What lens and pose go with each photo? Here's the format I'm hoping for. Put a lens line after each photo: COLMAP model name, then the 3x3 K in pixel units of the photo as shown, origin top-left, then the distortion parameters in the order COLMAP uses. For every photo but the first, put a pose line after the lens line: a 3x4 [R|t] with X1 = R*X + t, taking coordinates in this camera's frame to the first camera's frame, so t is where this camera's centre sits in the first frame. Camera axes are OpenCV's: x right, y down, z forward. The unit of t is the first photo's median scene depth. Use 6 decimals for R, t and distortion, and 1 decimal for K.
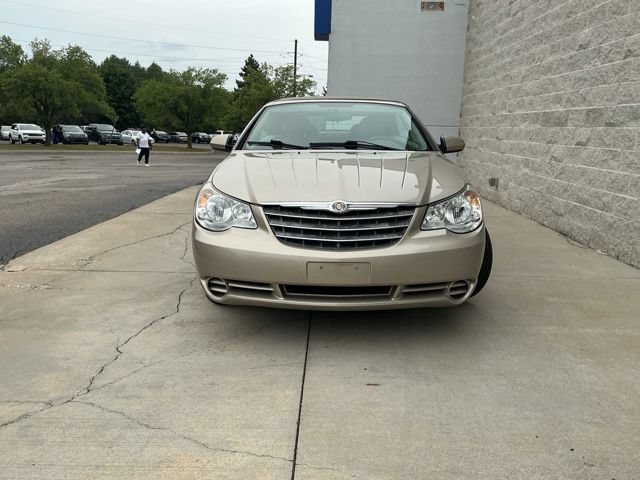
lens RADIAL K [[531.4, 0, 318.7], [0, 531.4, 241.1], [0, 0, 1]] dist [0.058273, -0.122194]
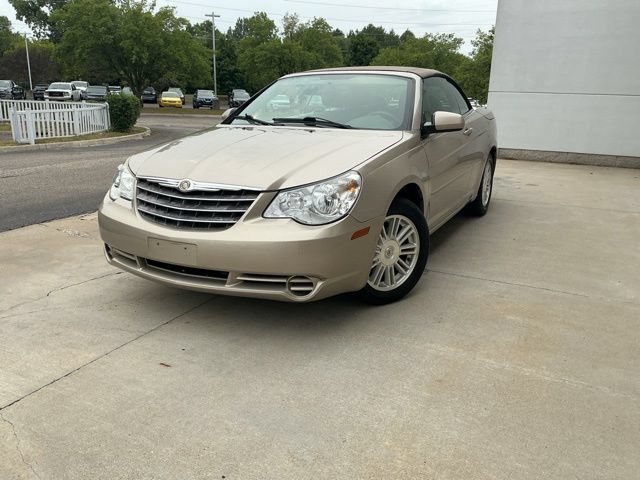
lens RADIAL K [[531.4, 0, 318.4], [0, 531.4, 241.1], [0, 0, 1]] dist [0.058273, -0.122194]
pose [[0.898182, 0.114593, -0.424426, 0.278873], [-0.089712, 0.992891, 0.078224, -0.024871], [0.430373, -0.032183, 0.902077, 0.080177]]
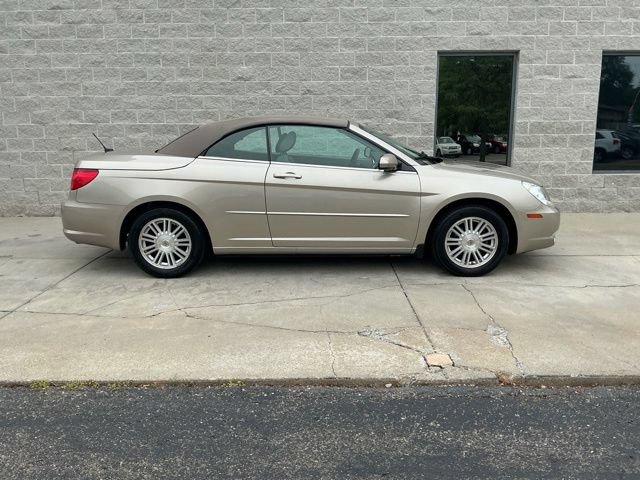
lens RADIAL K [[531.4, 0, 322.3], [0, 531.4, 242.5], [0, 0, 1]] dist [0.058273, -0.122194]
pose [[-0.025987, -0.218917, 0.975397, -0.795658], [0.212627, 0.952190, 0.219373, -0.184471], [-0.976788, 0.213097, 0.021803, 0.719904]]
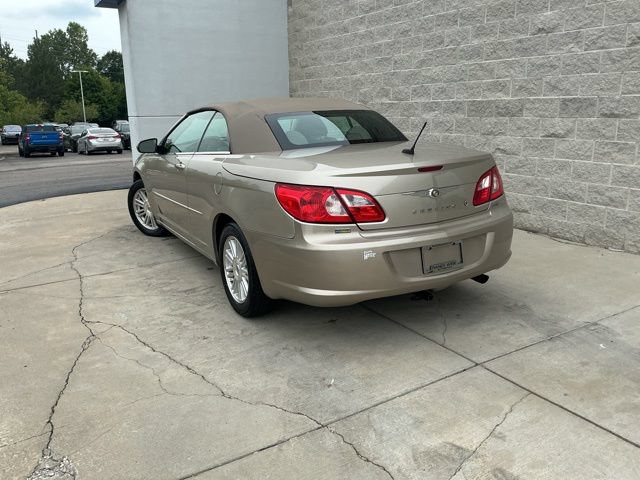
lens RADIAL K [[531.4, 0, 319.8], [0, 531.4, 241.4], [0, 0, 1]] dist [0.058273, -0.122194]
pose [[0.841834, -0.163435, 0.514398, -0.310963], [0.143964, 0.986517, 0.077833, -0.109780], [-0.520183, 0.008532, 0.854012, 0.346196]]
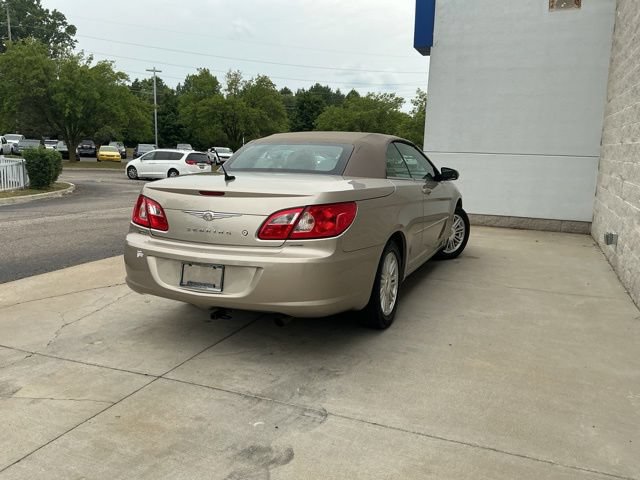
lens RADIAL K [[531.4, 0, 319.6], [0, 531.4, 240.8], [0, 0, 1]] dist [0.058273, -0.122194]
pose [[0.934960, 0.065316, -0.348689, 0.269215], [-0.079916, 0.996418, -0.027635, -0.073473], [0.345635, 0.053703, 0.936831, 0.266921]]
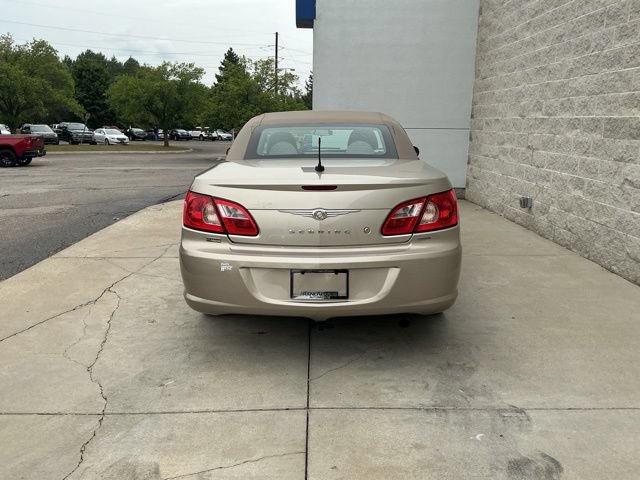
lens RADIAL K [[531.4, 0, 319.2], [0, 531.4, 240.8], [0, 0, 1]] dist [0.058273, -0.122194]
pose [[0.999420, -0.017627, 0.029124, -0.003704], [0.017323, 0.999793, 0.010661, -0.084829], [-0.029306, -0.010150, 0.999519, 0.267611]]
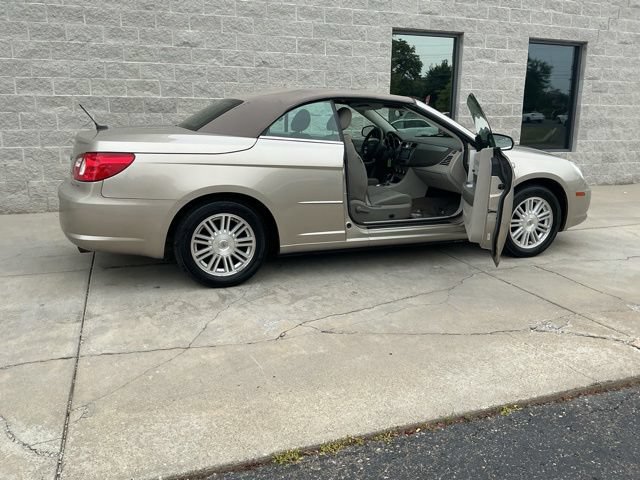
lens RADIAL K [[531.4, 0, 322.5], [0, 531.4, 243.0], [0, 0, 1]] dist [0.058273, -0.122194]
pose [[-0.371977, -0.239217, 0.896888, -0.649165], [0.176544, 0.930354, 0.321363, -0.238080], [-0.911299, 0.277880, -0.303838, 1.014236]]
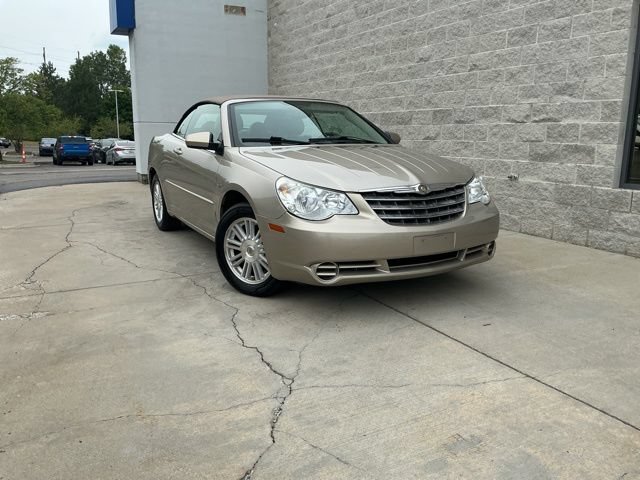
lens RADIAL K [[531.4, 0, 319.4], [0, 531.4, 243.7], [0, 0, 1]] dist [0.058273, -0.122194]
pose [[0.872007, -0.109730, 0.477036, -0.301658], [0.107903, 0.993668, 0.031325, -0.001995], [-0.477452, 0.024158, 0.878326, 0.024385]]
